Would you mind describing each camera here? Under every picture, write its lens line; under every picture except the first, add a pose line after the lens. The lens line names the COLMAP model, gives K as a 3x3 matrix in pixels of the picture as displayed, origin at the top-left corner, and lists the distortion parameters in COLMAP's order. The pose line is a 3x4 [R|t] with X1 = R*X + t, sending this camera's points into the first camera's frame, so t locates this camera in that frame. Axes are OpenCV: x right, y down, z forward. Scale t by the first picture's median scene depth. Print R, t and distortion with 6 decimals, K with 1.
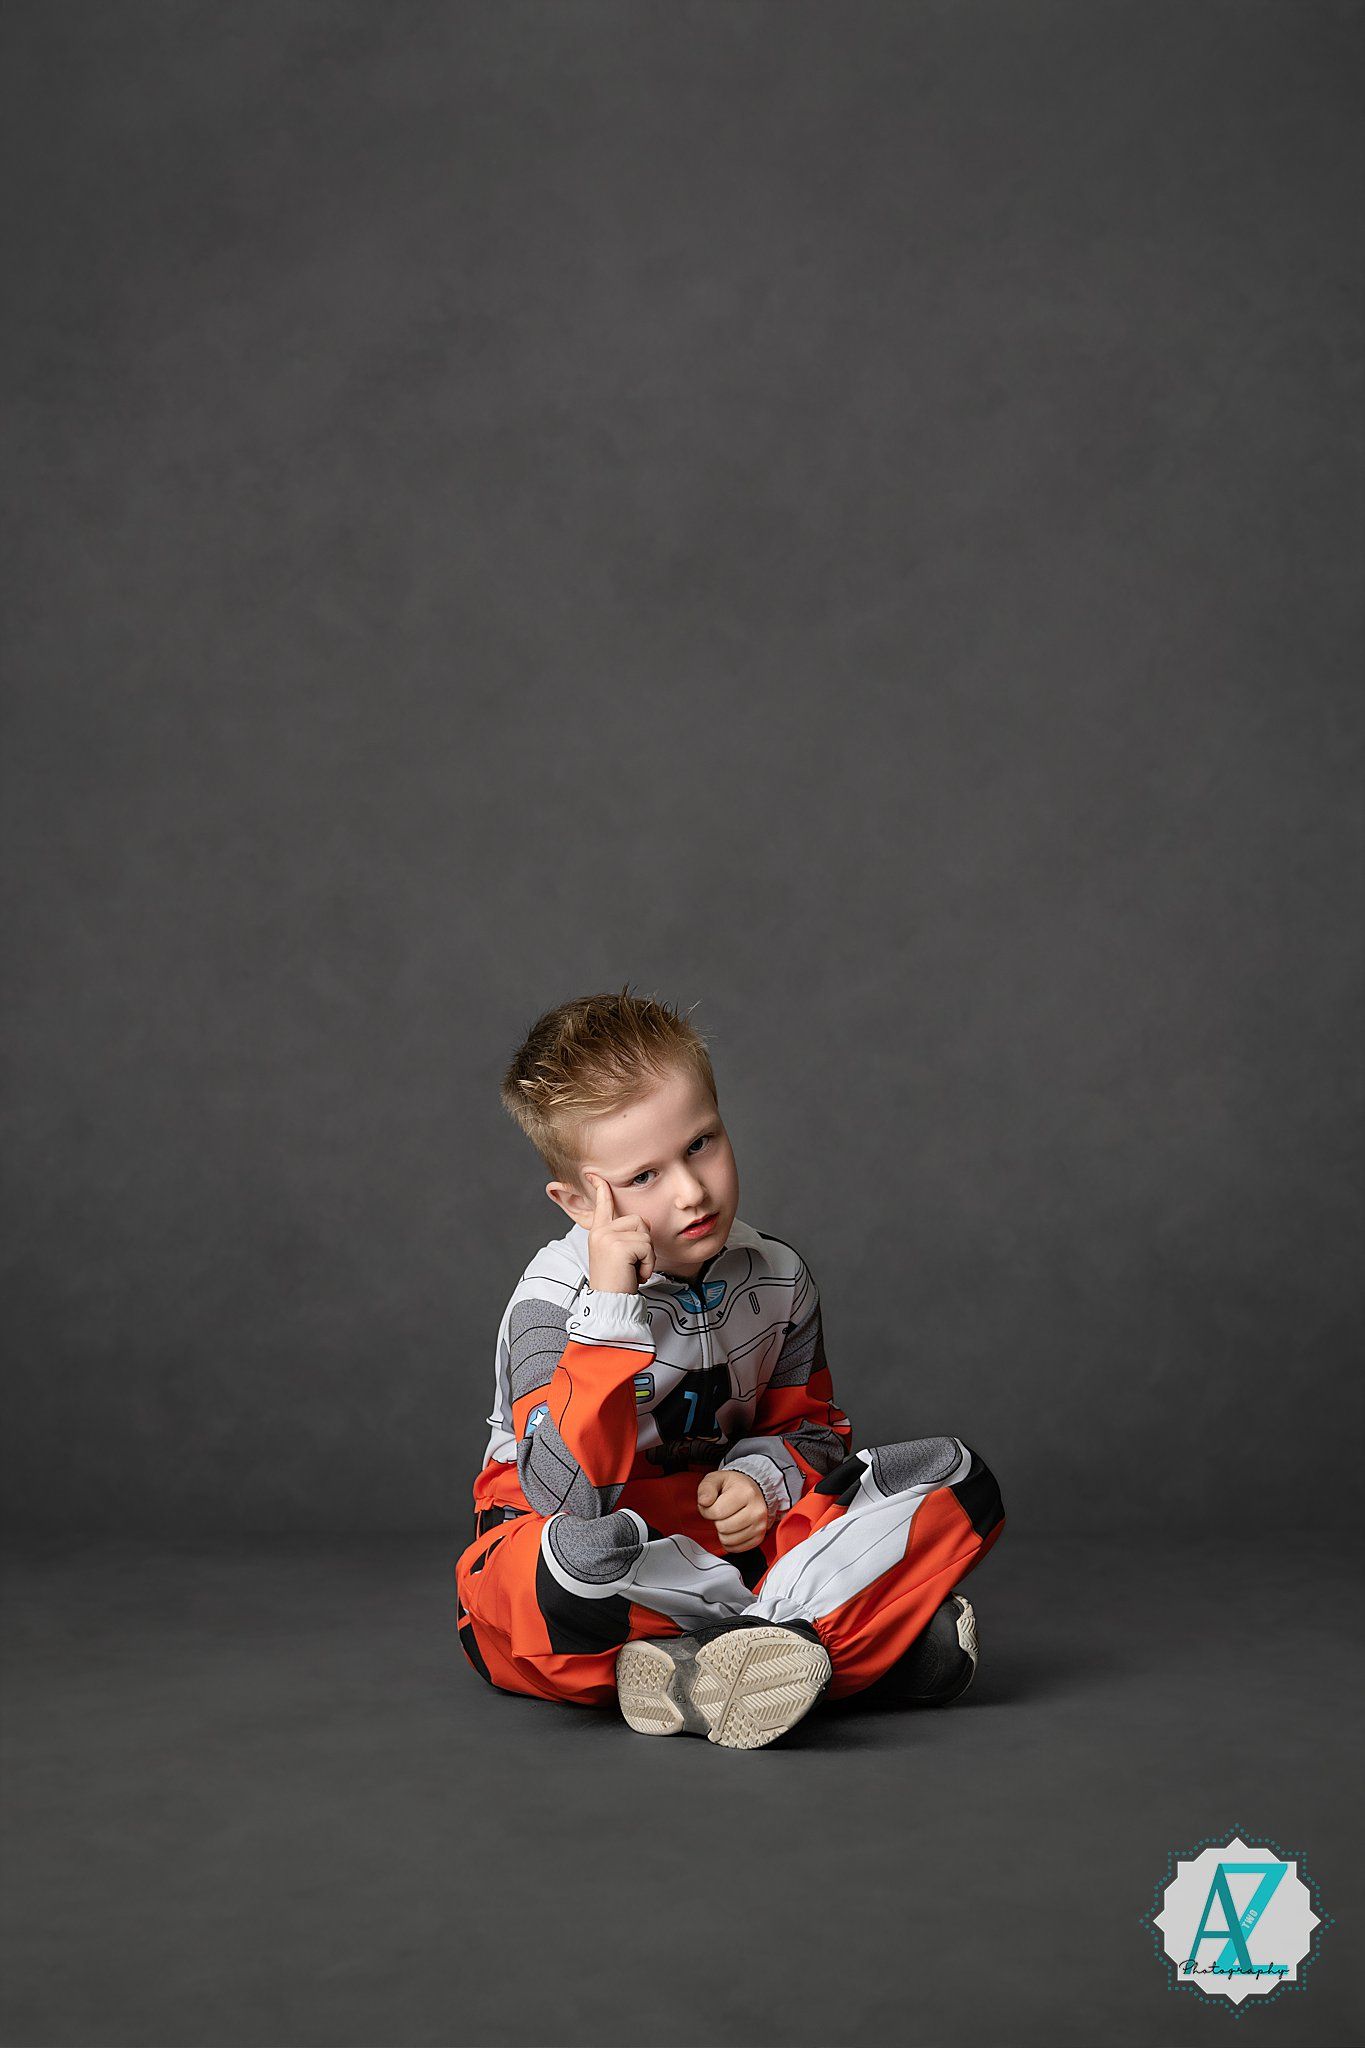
lens RADIAL K [[5003.8, 0, 687.8], [0, 5003.8, 1026.1], [0, 0, 1]] dist [-0.084416, 0.000000]
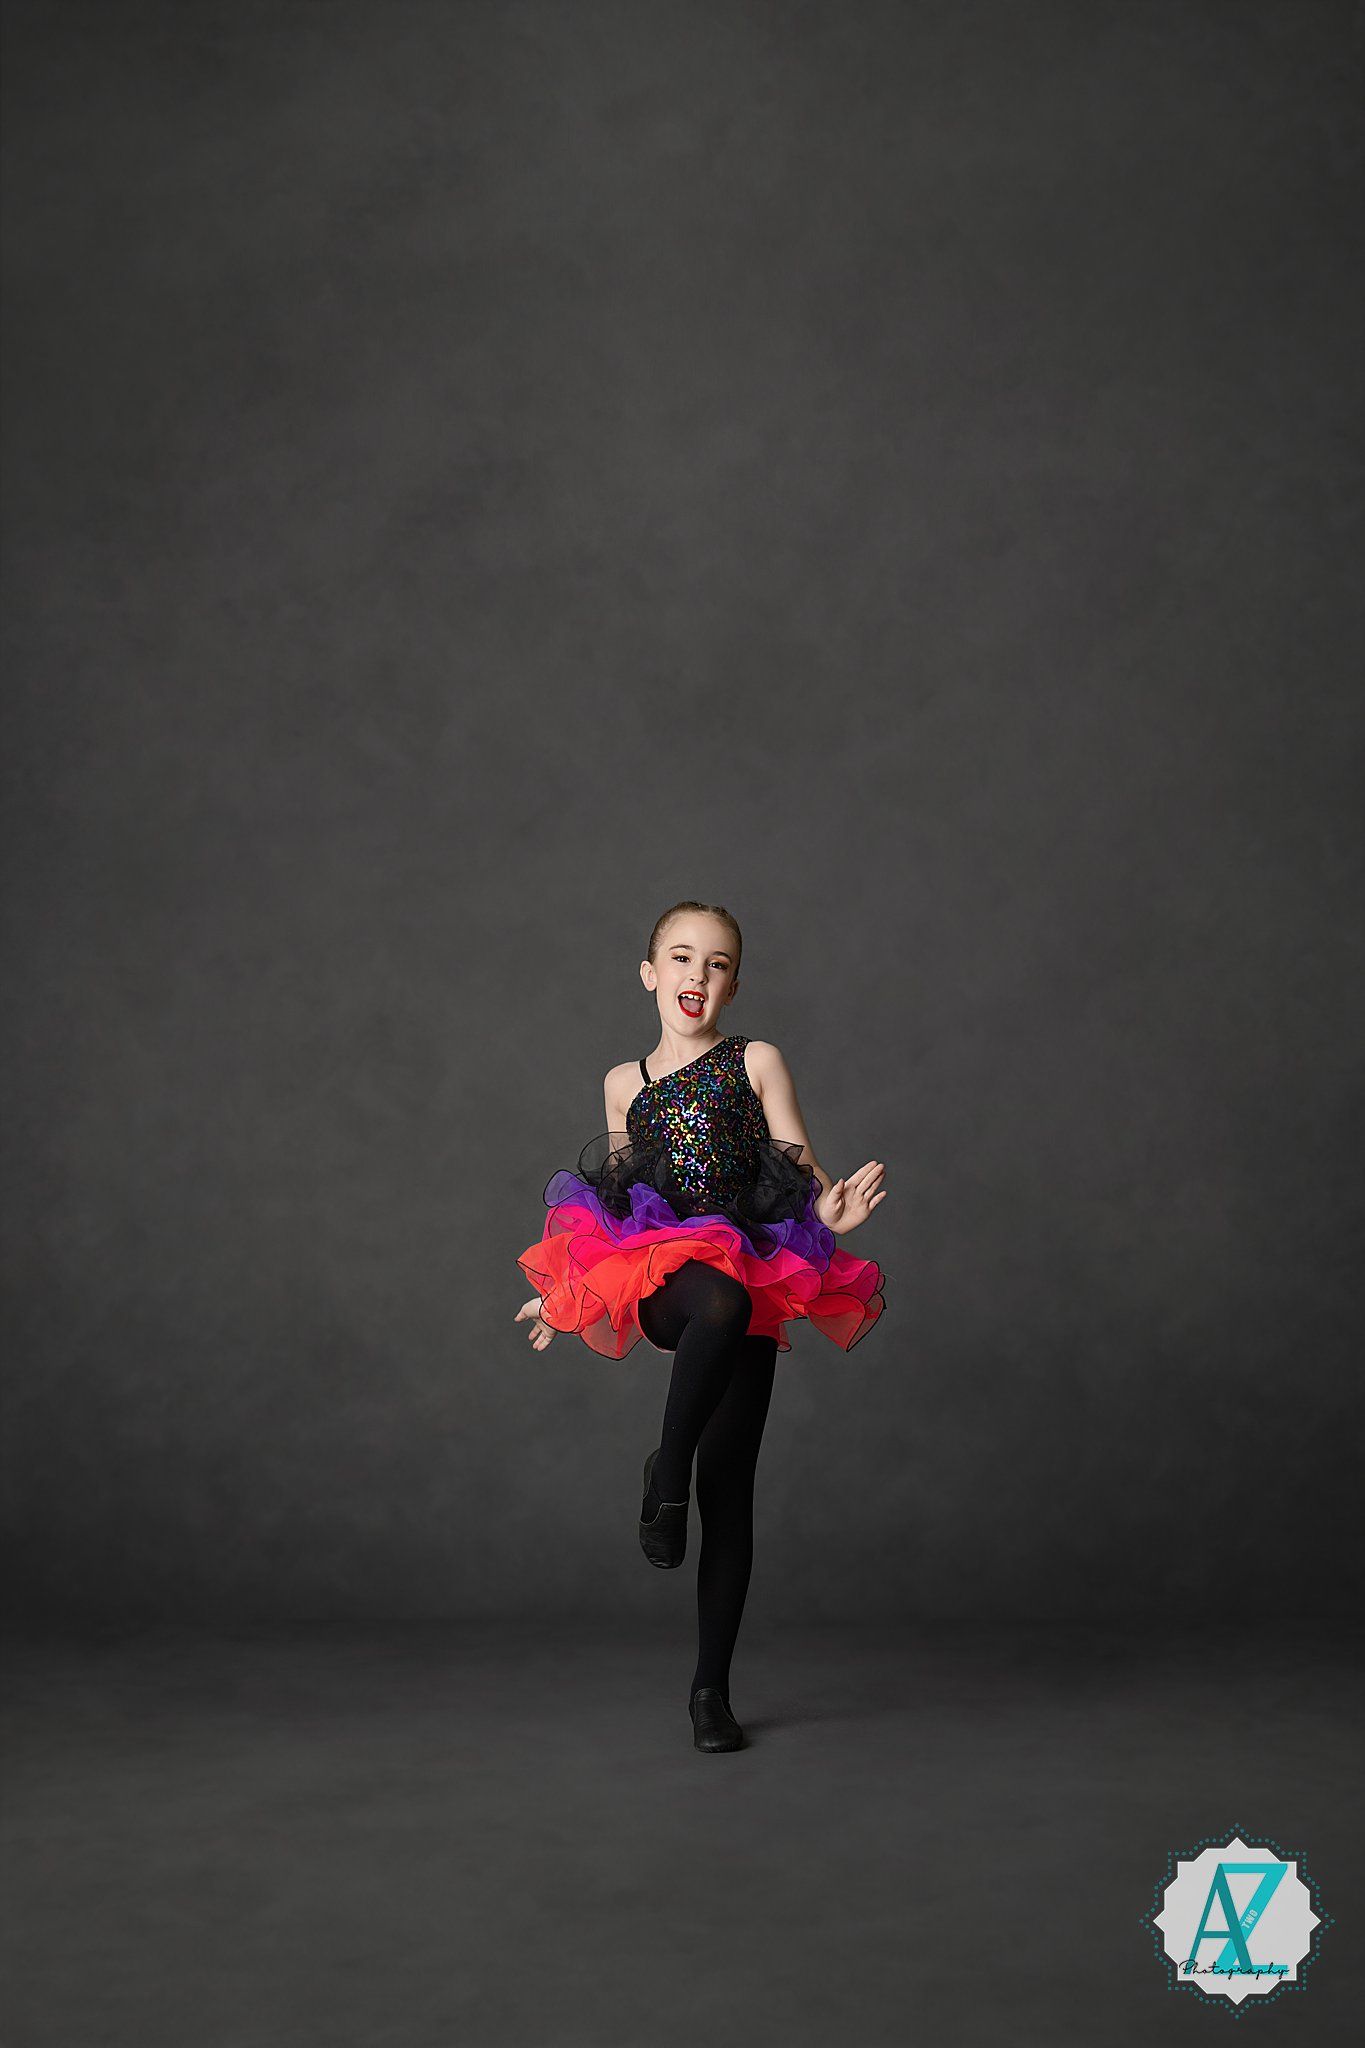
lens RADIAL K [[3225.8, 0, 697.1], [0, 3225.8, 1019.5], [0, 0, 1]] dist [-0.066941, 0.000000]
pose [[0.999992, -0.000224, 0.004016, -0.006095], [0.000255, 0.999970, -0.007700, -0.019460], [-0.004014, 0.007701, 0.999962, 0.324666]]
